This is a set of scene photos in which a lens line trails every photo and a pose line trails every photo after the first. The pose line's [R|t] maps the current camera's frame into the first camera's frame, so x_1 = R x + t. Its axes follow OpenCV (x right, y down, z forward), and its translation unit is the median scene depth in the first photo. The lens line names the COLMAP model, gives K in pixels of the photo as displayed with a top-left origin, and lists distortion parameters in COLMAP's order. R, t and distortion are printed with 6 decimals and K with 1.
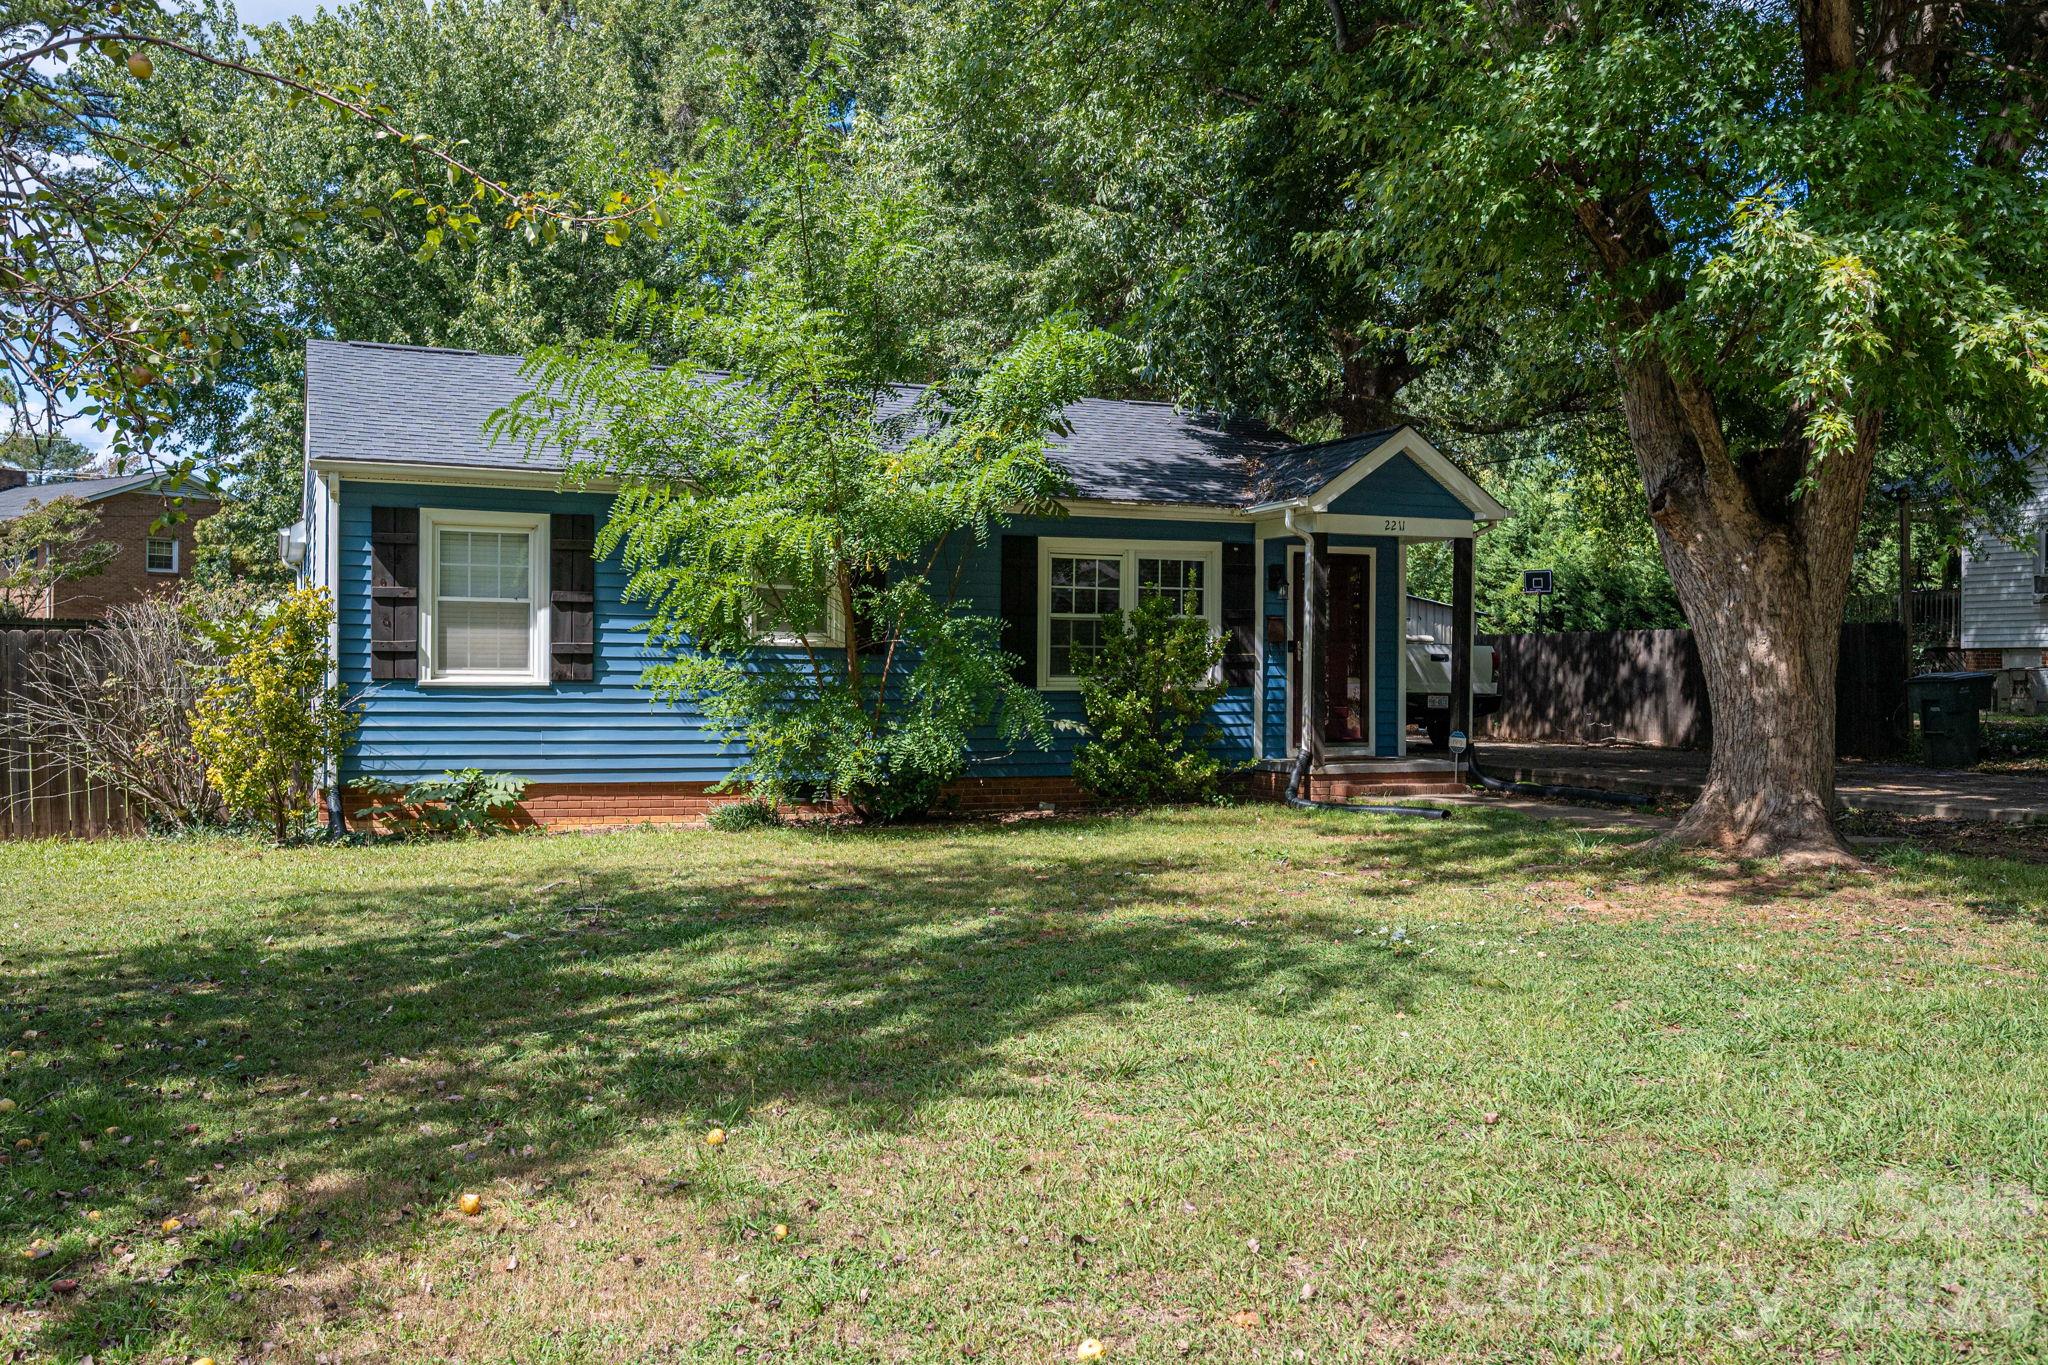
lens RADIAL K [[1824.7, 0, 1024.0], [0, 1824.7, 682.5], [0, 0, 1]] dist [0.004664, 0.006680]
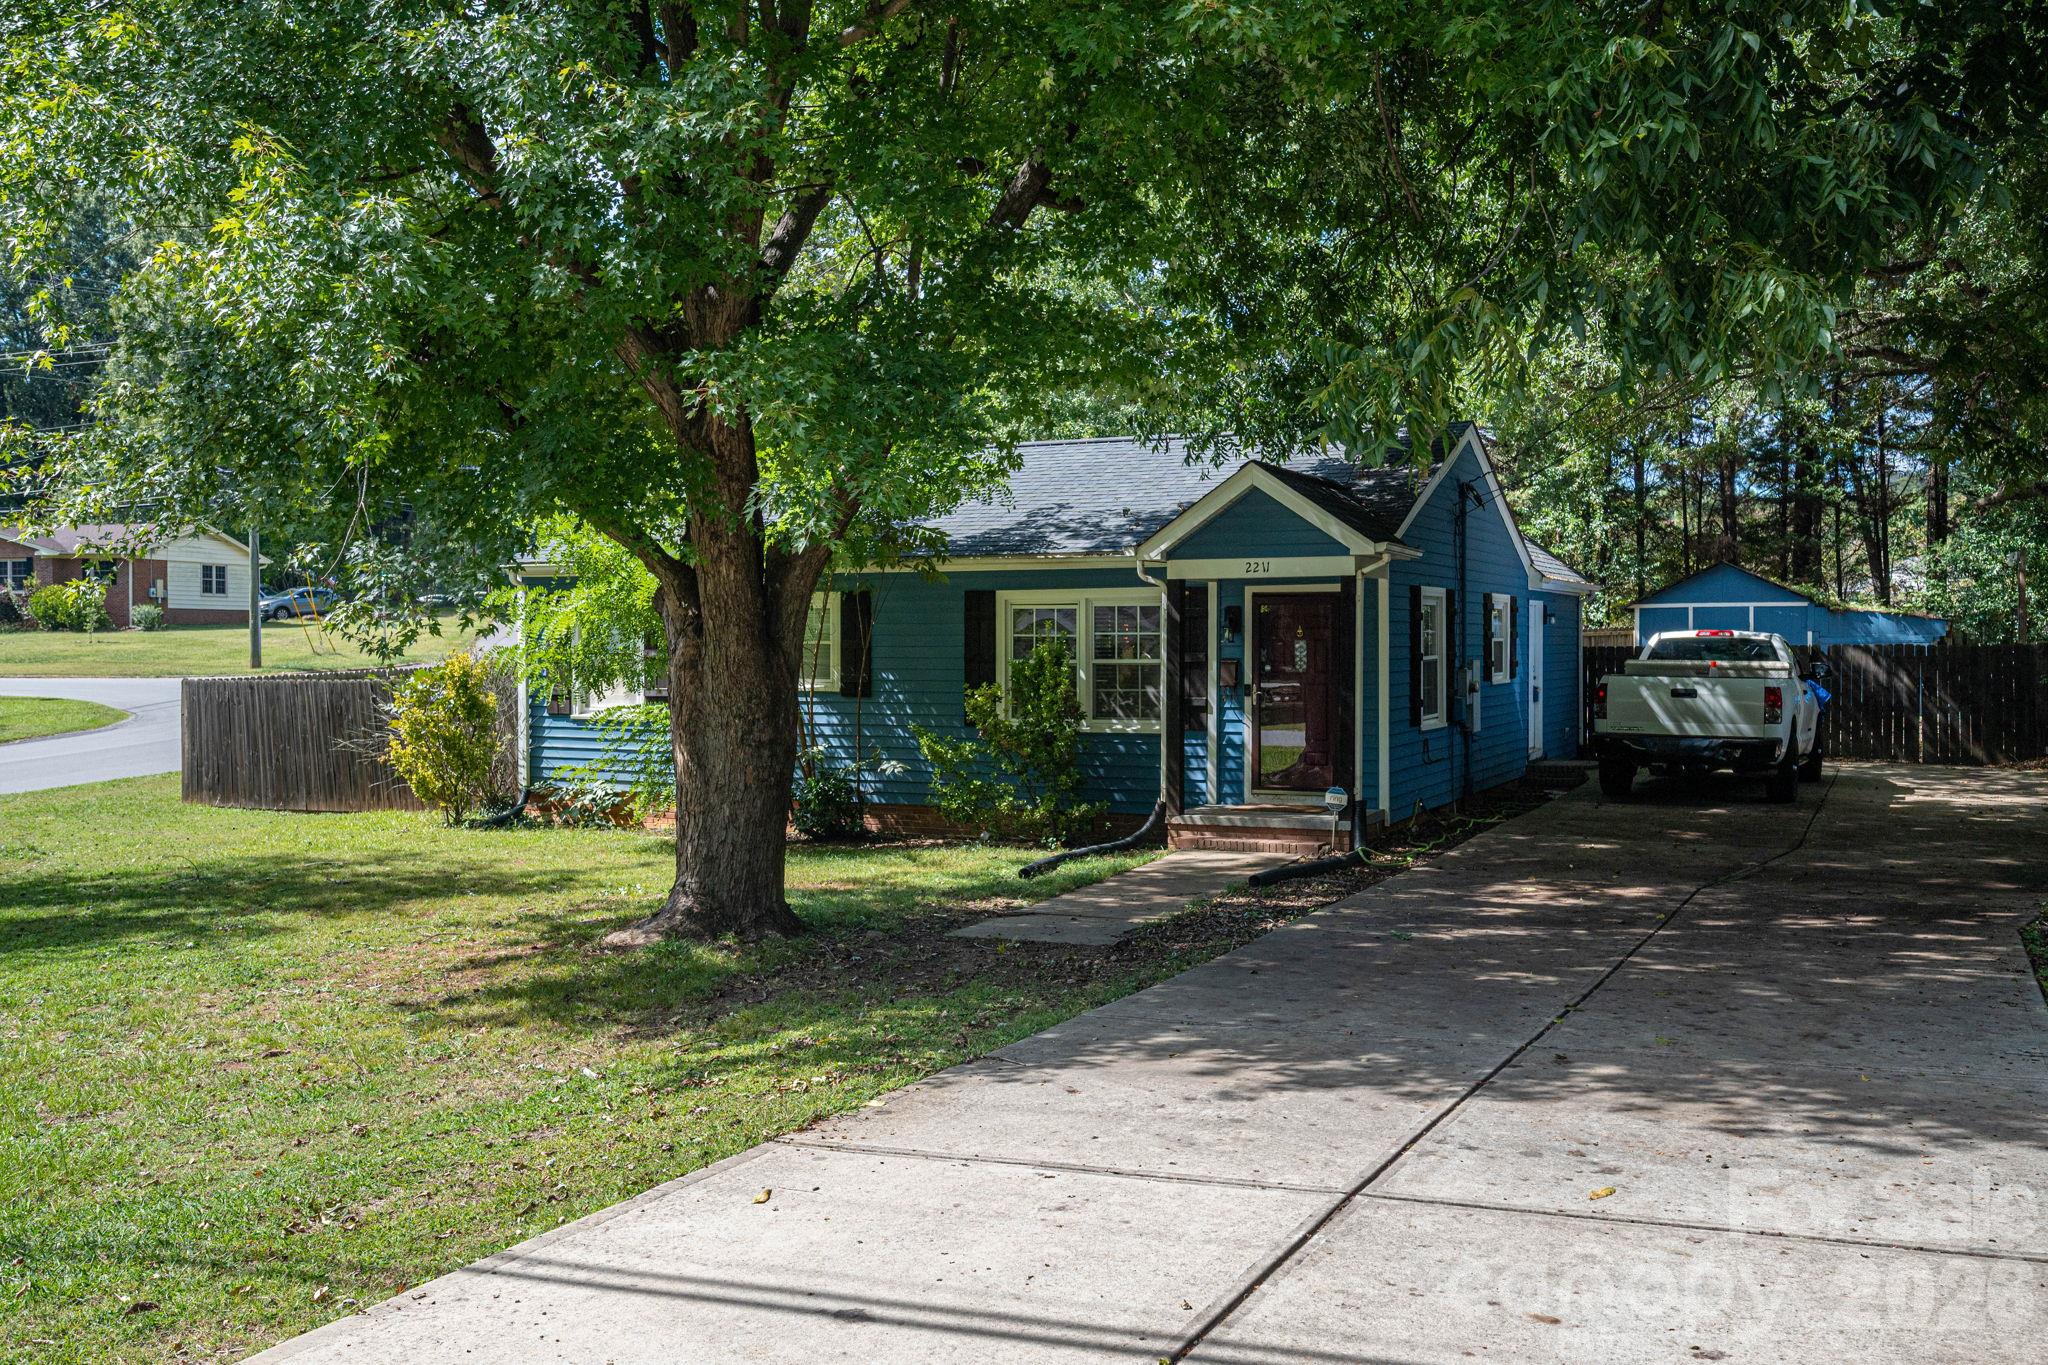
lens RADIAL K [[1824.7, 0, 1024.0], [0, 1824.7, 682.5], [0, 0, 1]] dist [0.004664, 0.006680]
pose [[0.664727, 0.007446, -0.747049, 0.958413], [-0.000375, 0.999954, 0.009634, -0.040289], [0.747086, -0.006124, 0.664699, 0.319729]]
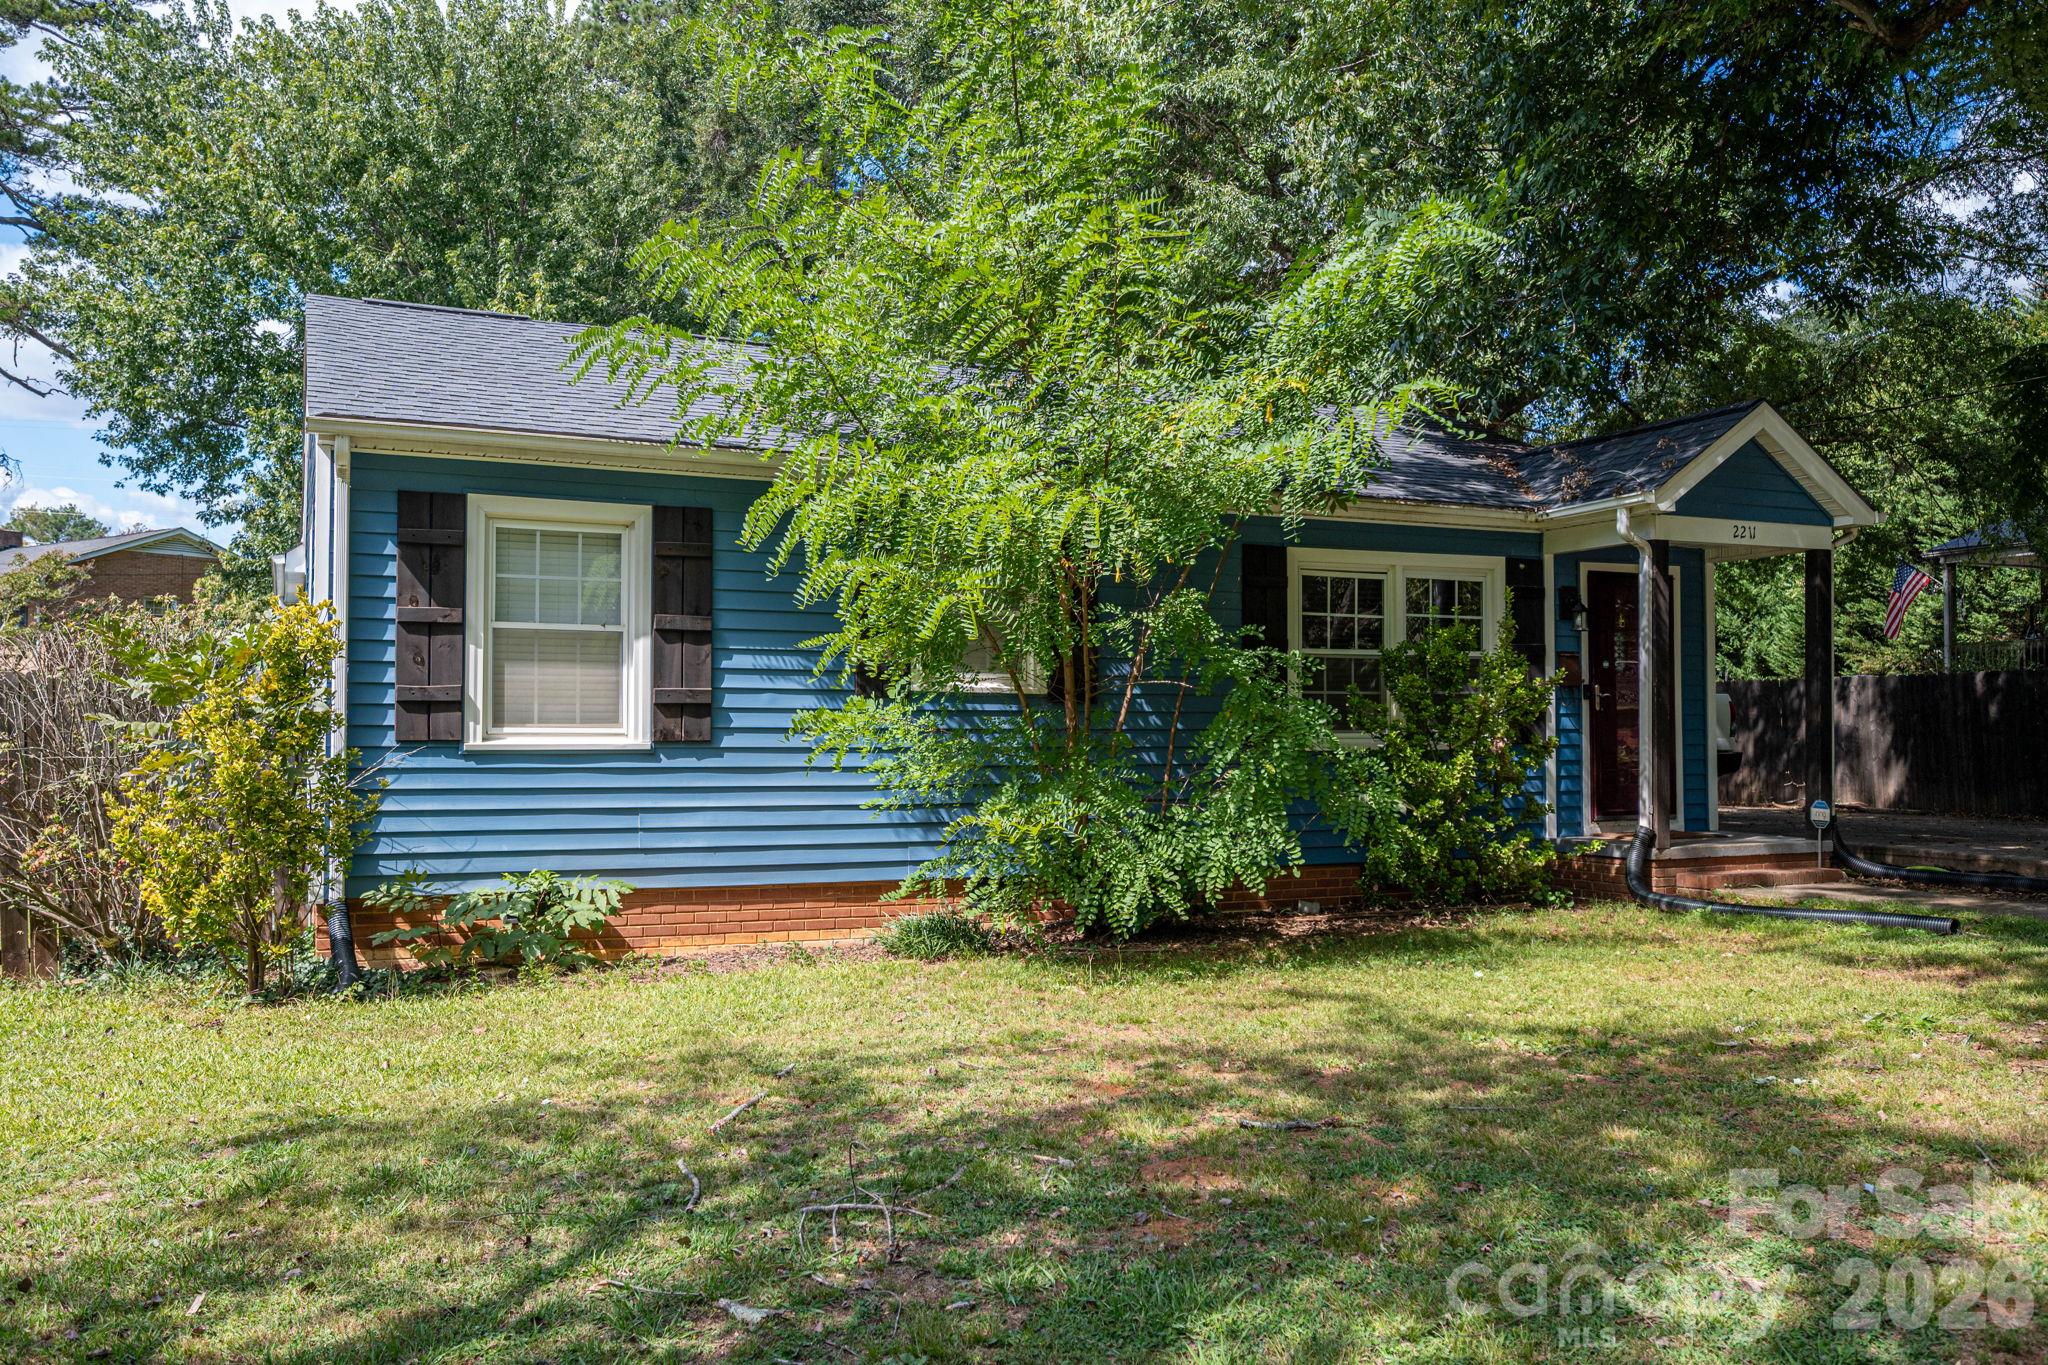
lens RADIAL K [[1643.9, 0, 1024.0], [0, 1643.9, 682.5], [0, 0, 1]] dist [0.000603, -0.002098]
pose [[0.999405, -0.005489, 0.034045, -0.141507], [0.006697, 0.999349, -0.035463, -0.000431], [-0.033828, 0.035670, 0.998791, 0.372486]]
